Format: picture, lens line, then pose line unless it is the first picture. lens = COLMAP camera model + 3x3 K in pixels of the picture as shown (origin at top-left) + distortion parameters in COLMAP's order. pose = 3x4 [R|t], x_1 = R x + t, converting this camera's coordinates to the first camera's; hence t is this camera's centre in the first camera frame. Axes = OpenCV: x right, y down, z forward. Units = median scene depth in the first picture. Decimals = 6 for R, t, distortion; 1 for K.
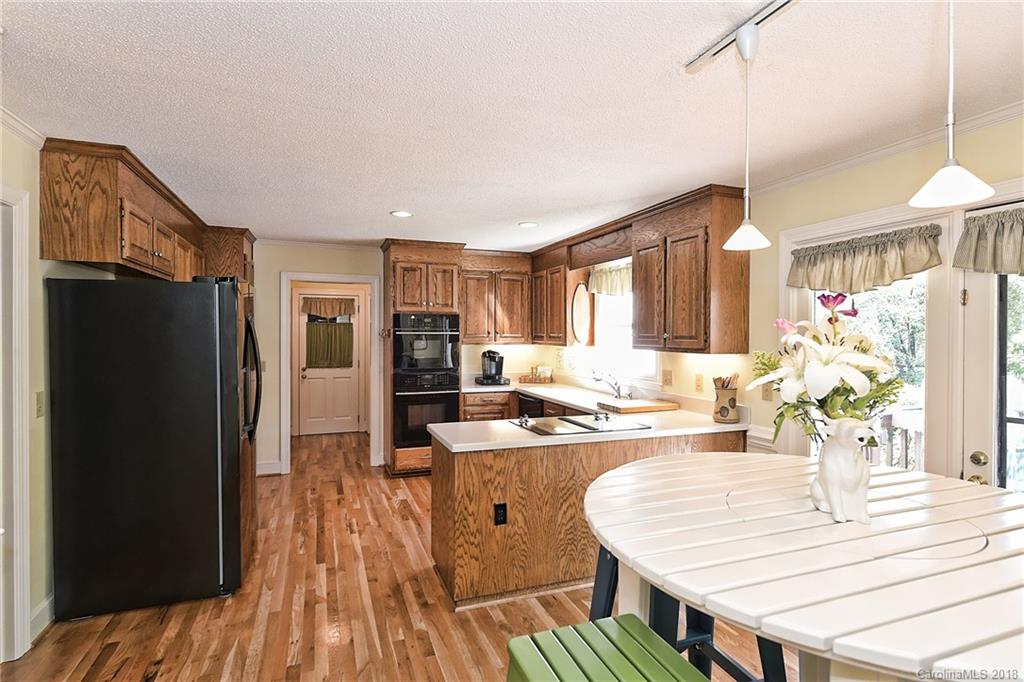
lens RADIAL K [[512.7, 0, 511.0], [0, 512.7, 335.8], [0, 0, 1]] dist [-0.004992, -0.000392]
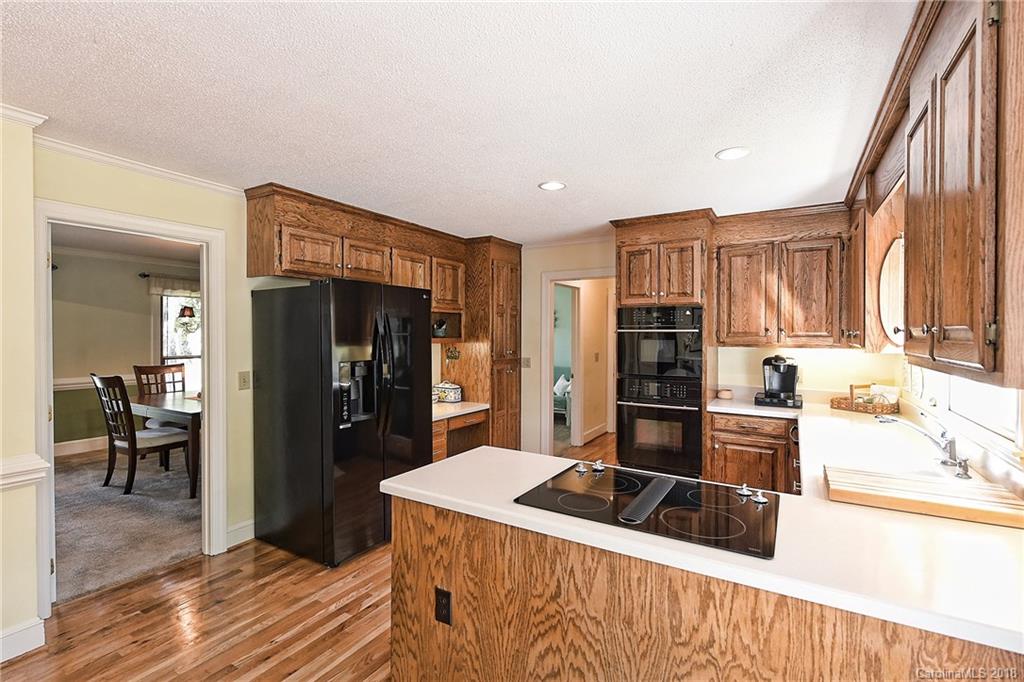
lens RADIAL K [[463.6, 0, 513.7], [0, 463.6, 341.5], [0, 0, 1]] dist [-0.000627, 0.000128]
pose [[0.623455, 0.009465, -0.781802, 0.464708], [-0.002978, 0.999948, 0.009730, 0.009050], [0.781854, -0.003738, 0.623450, 0.674935]]
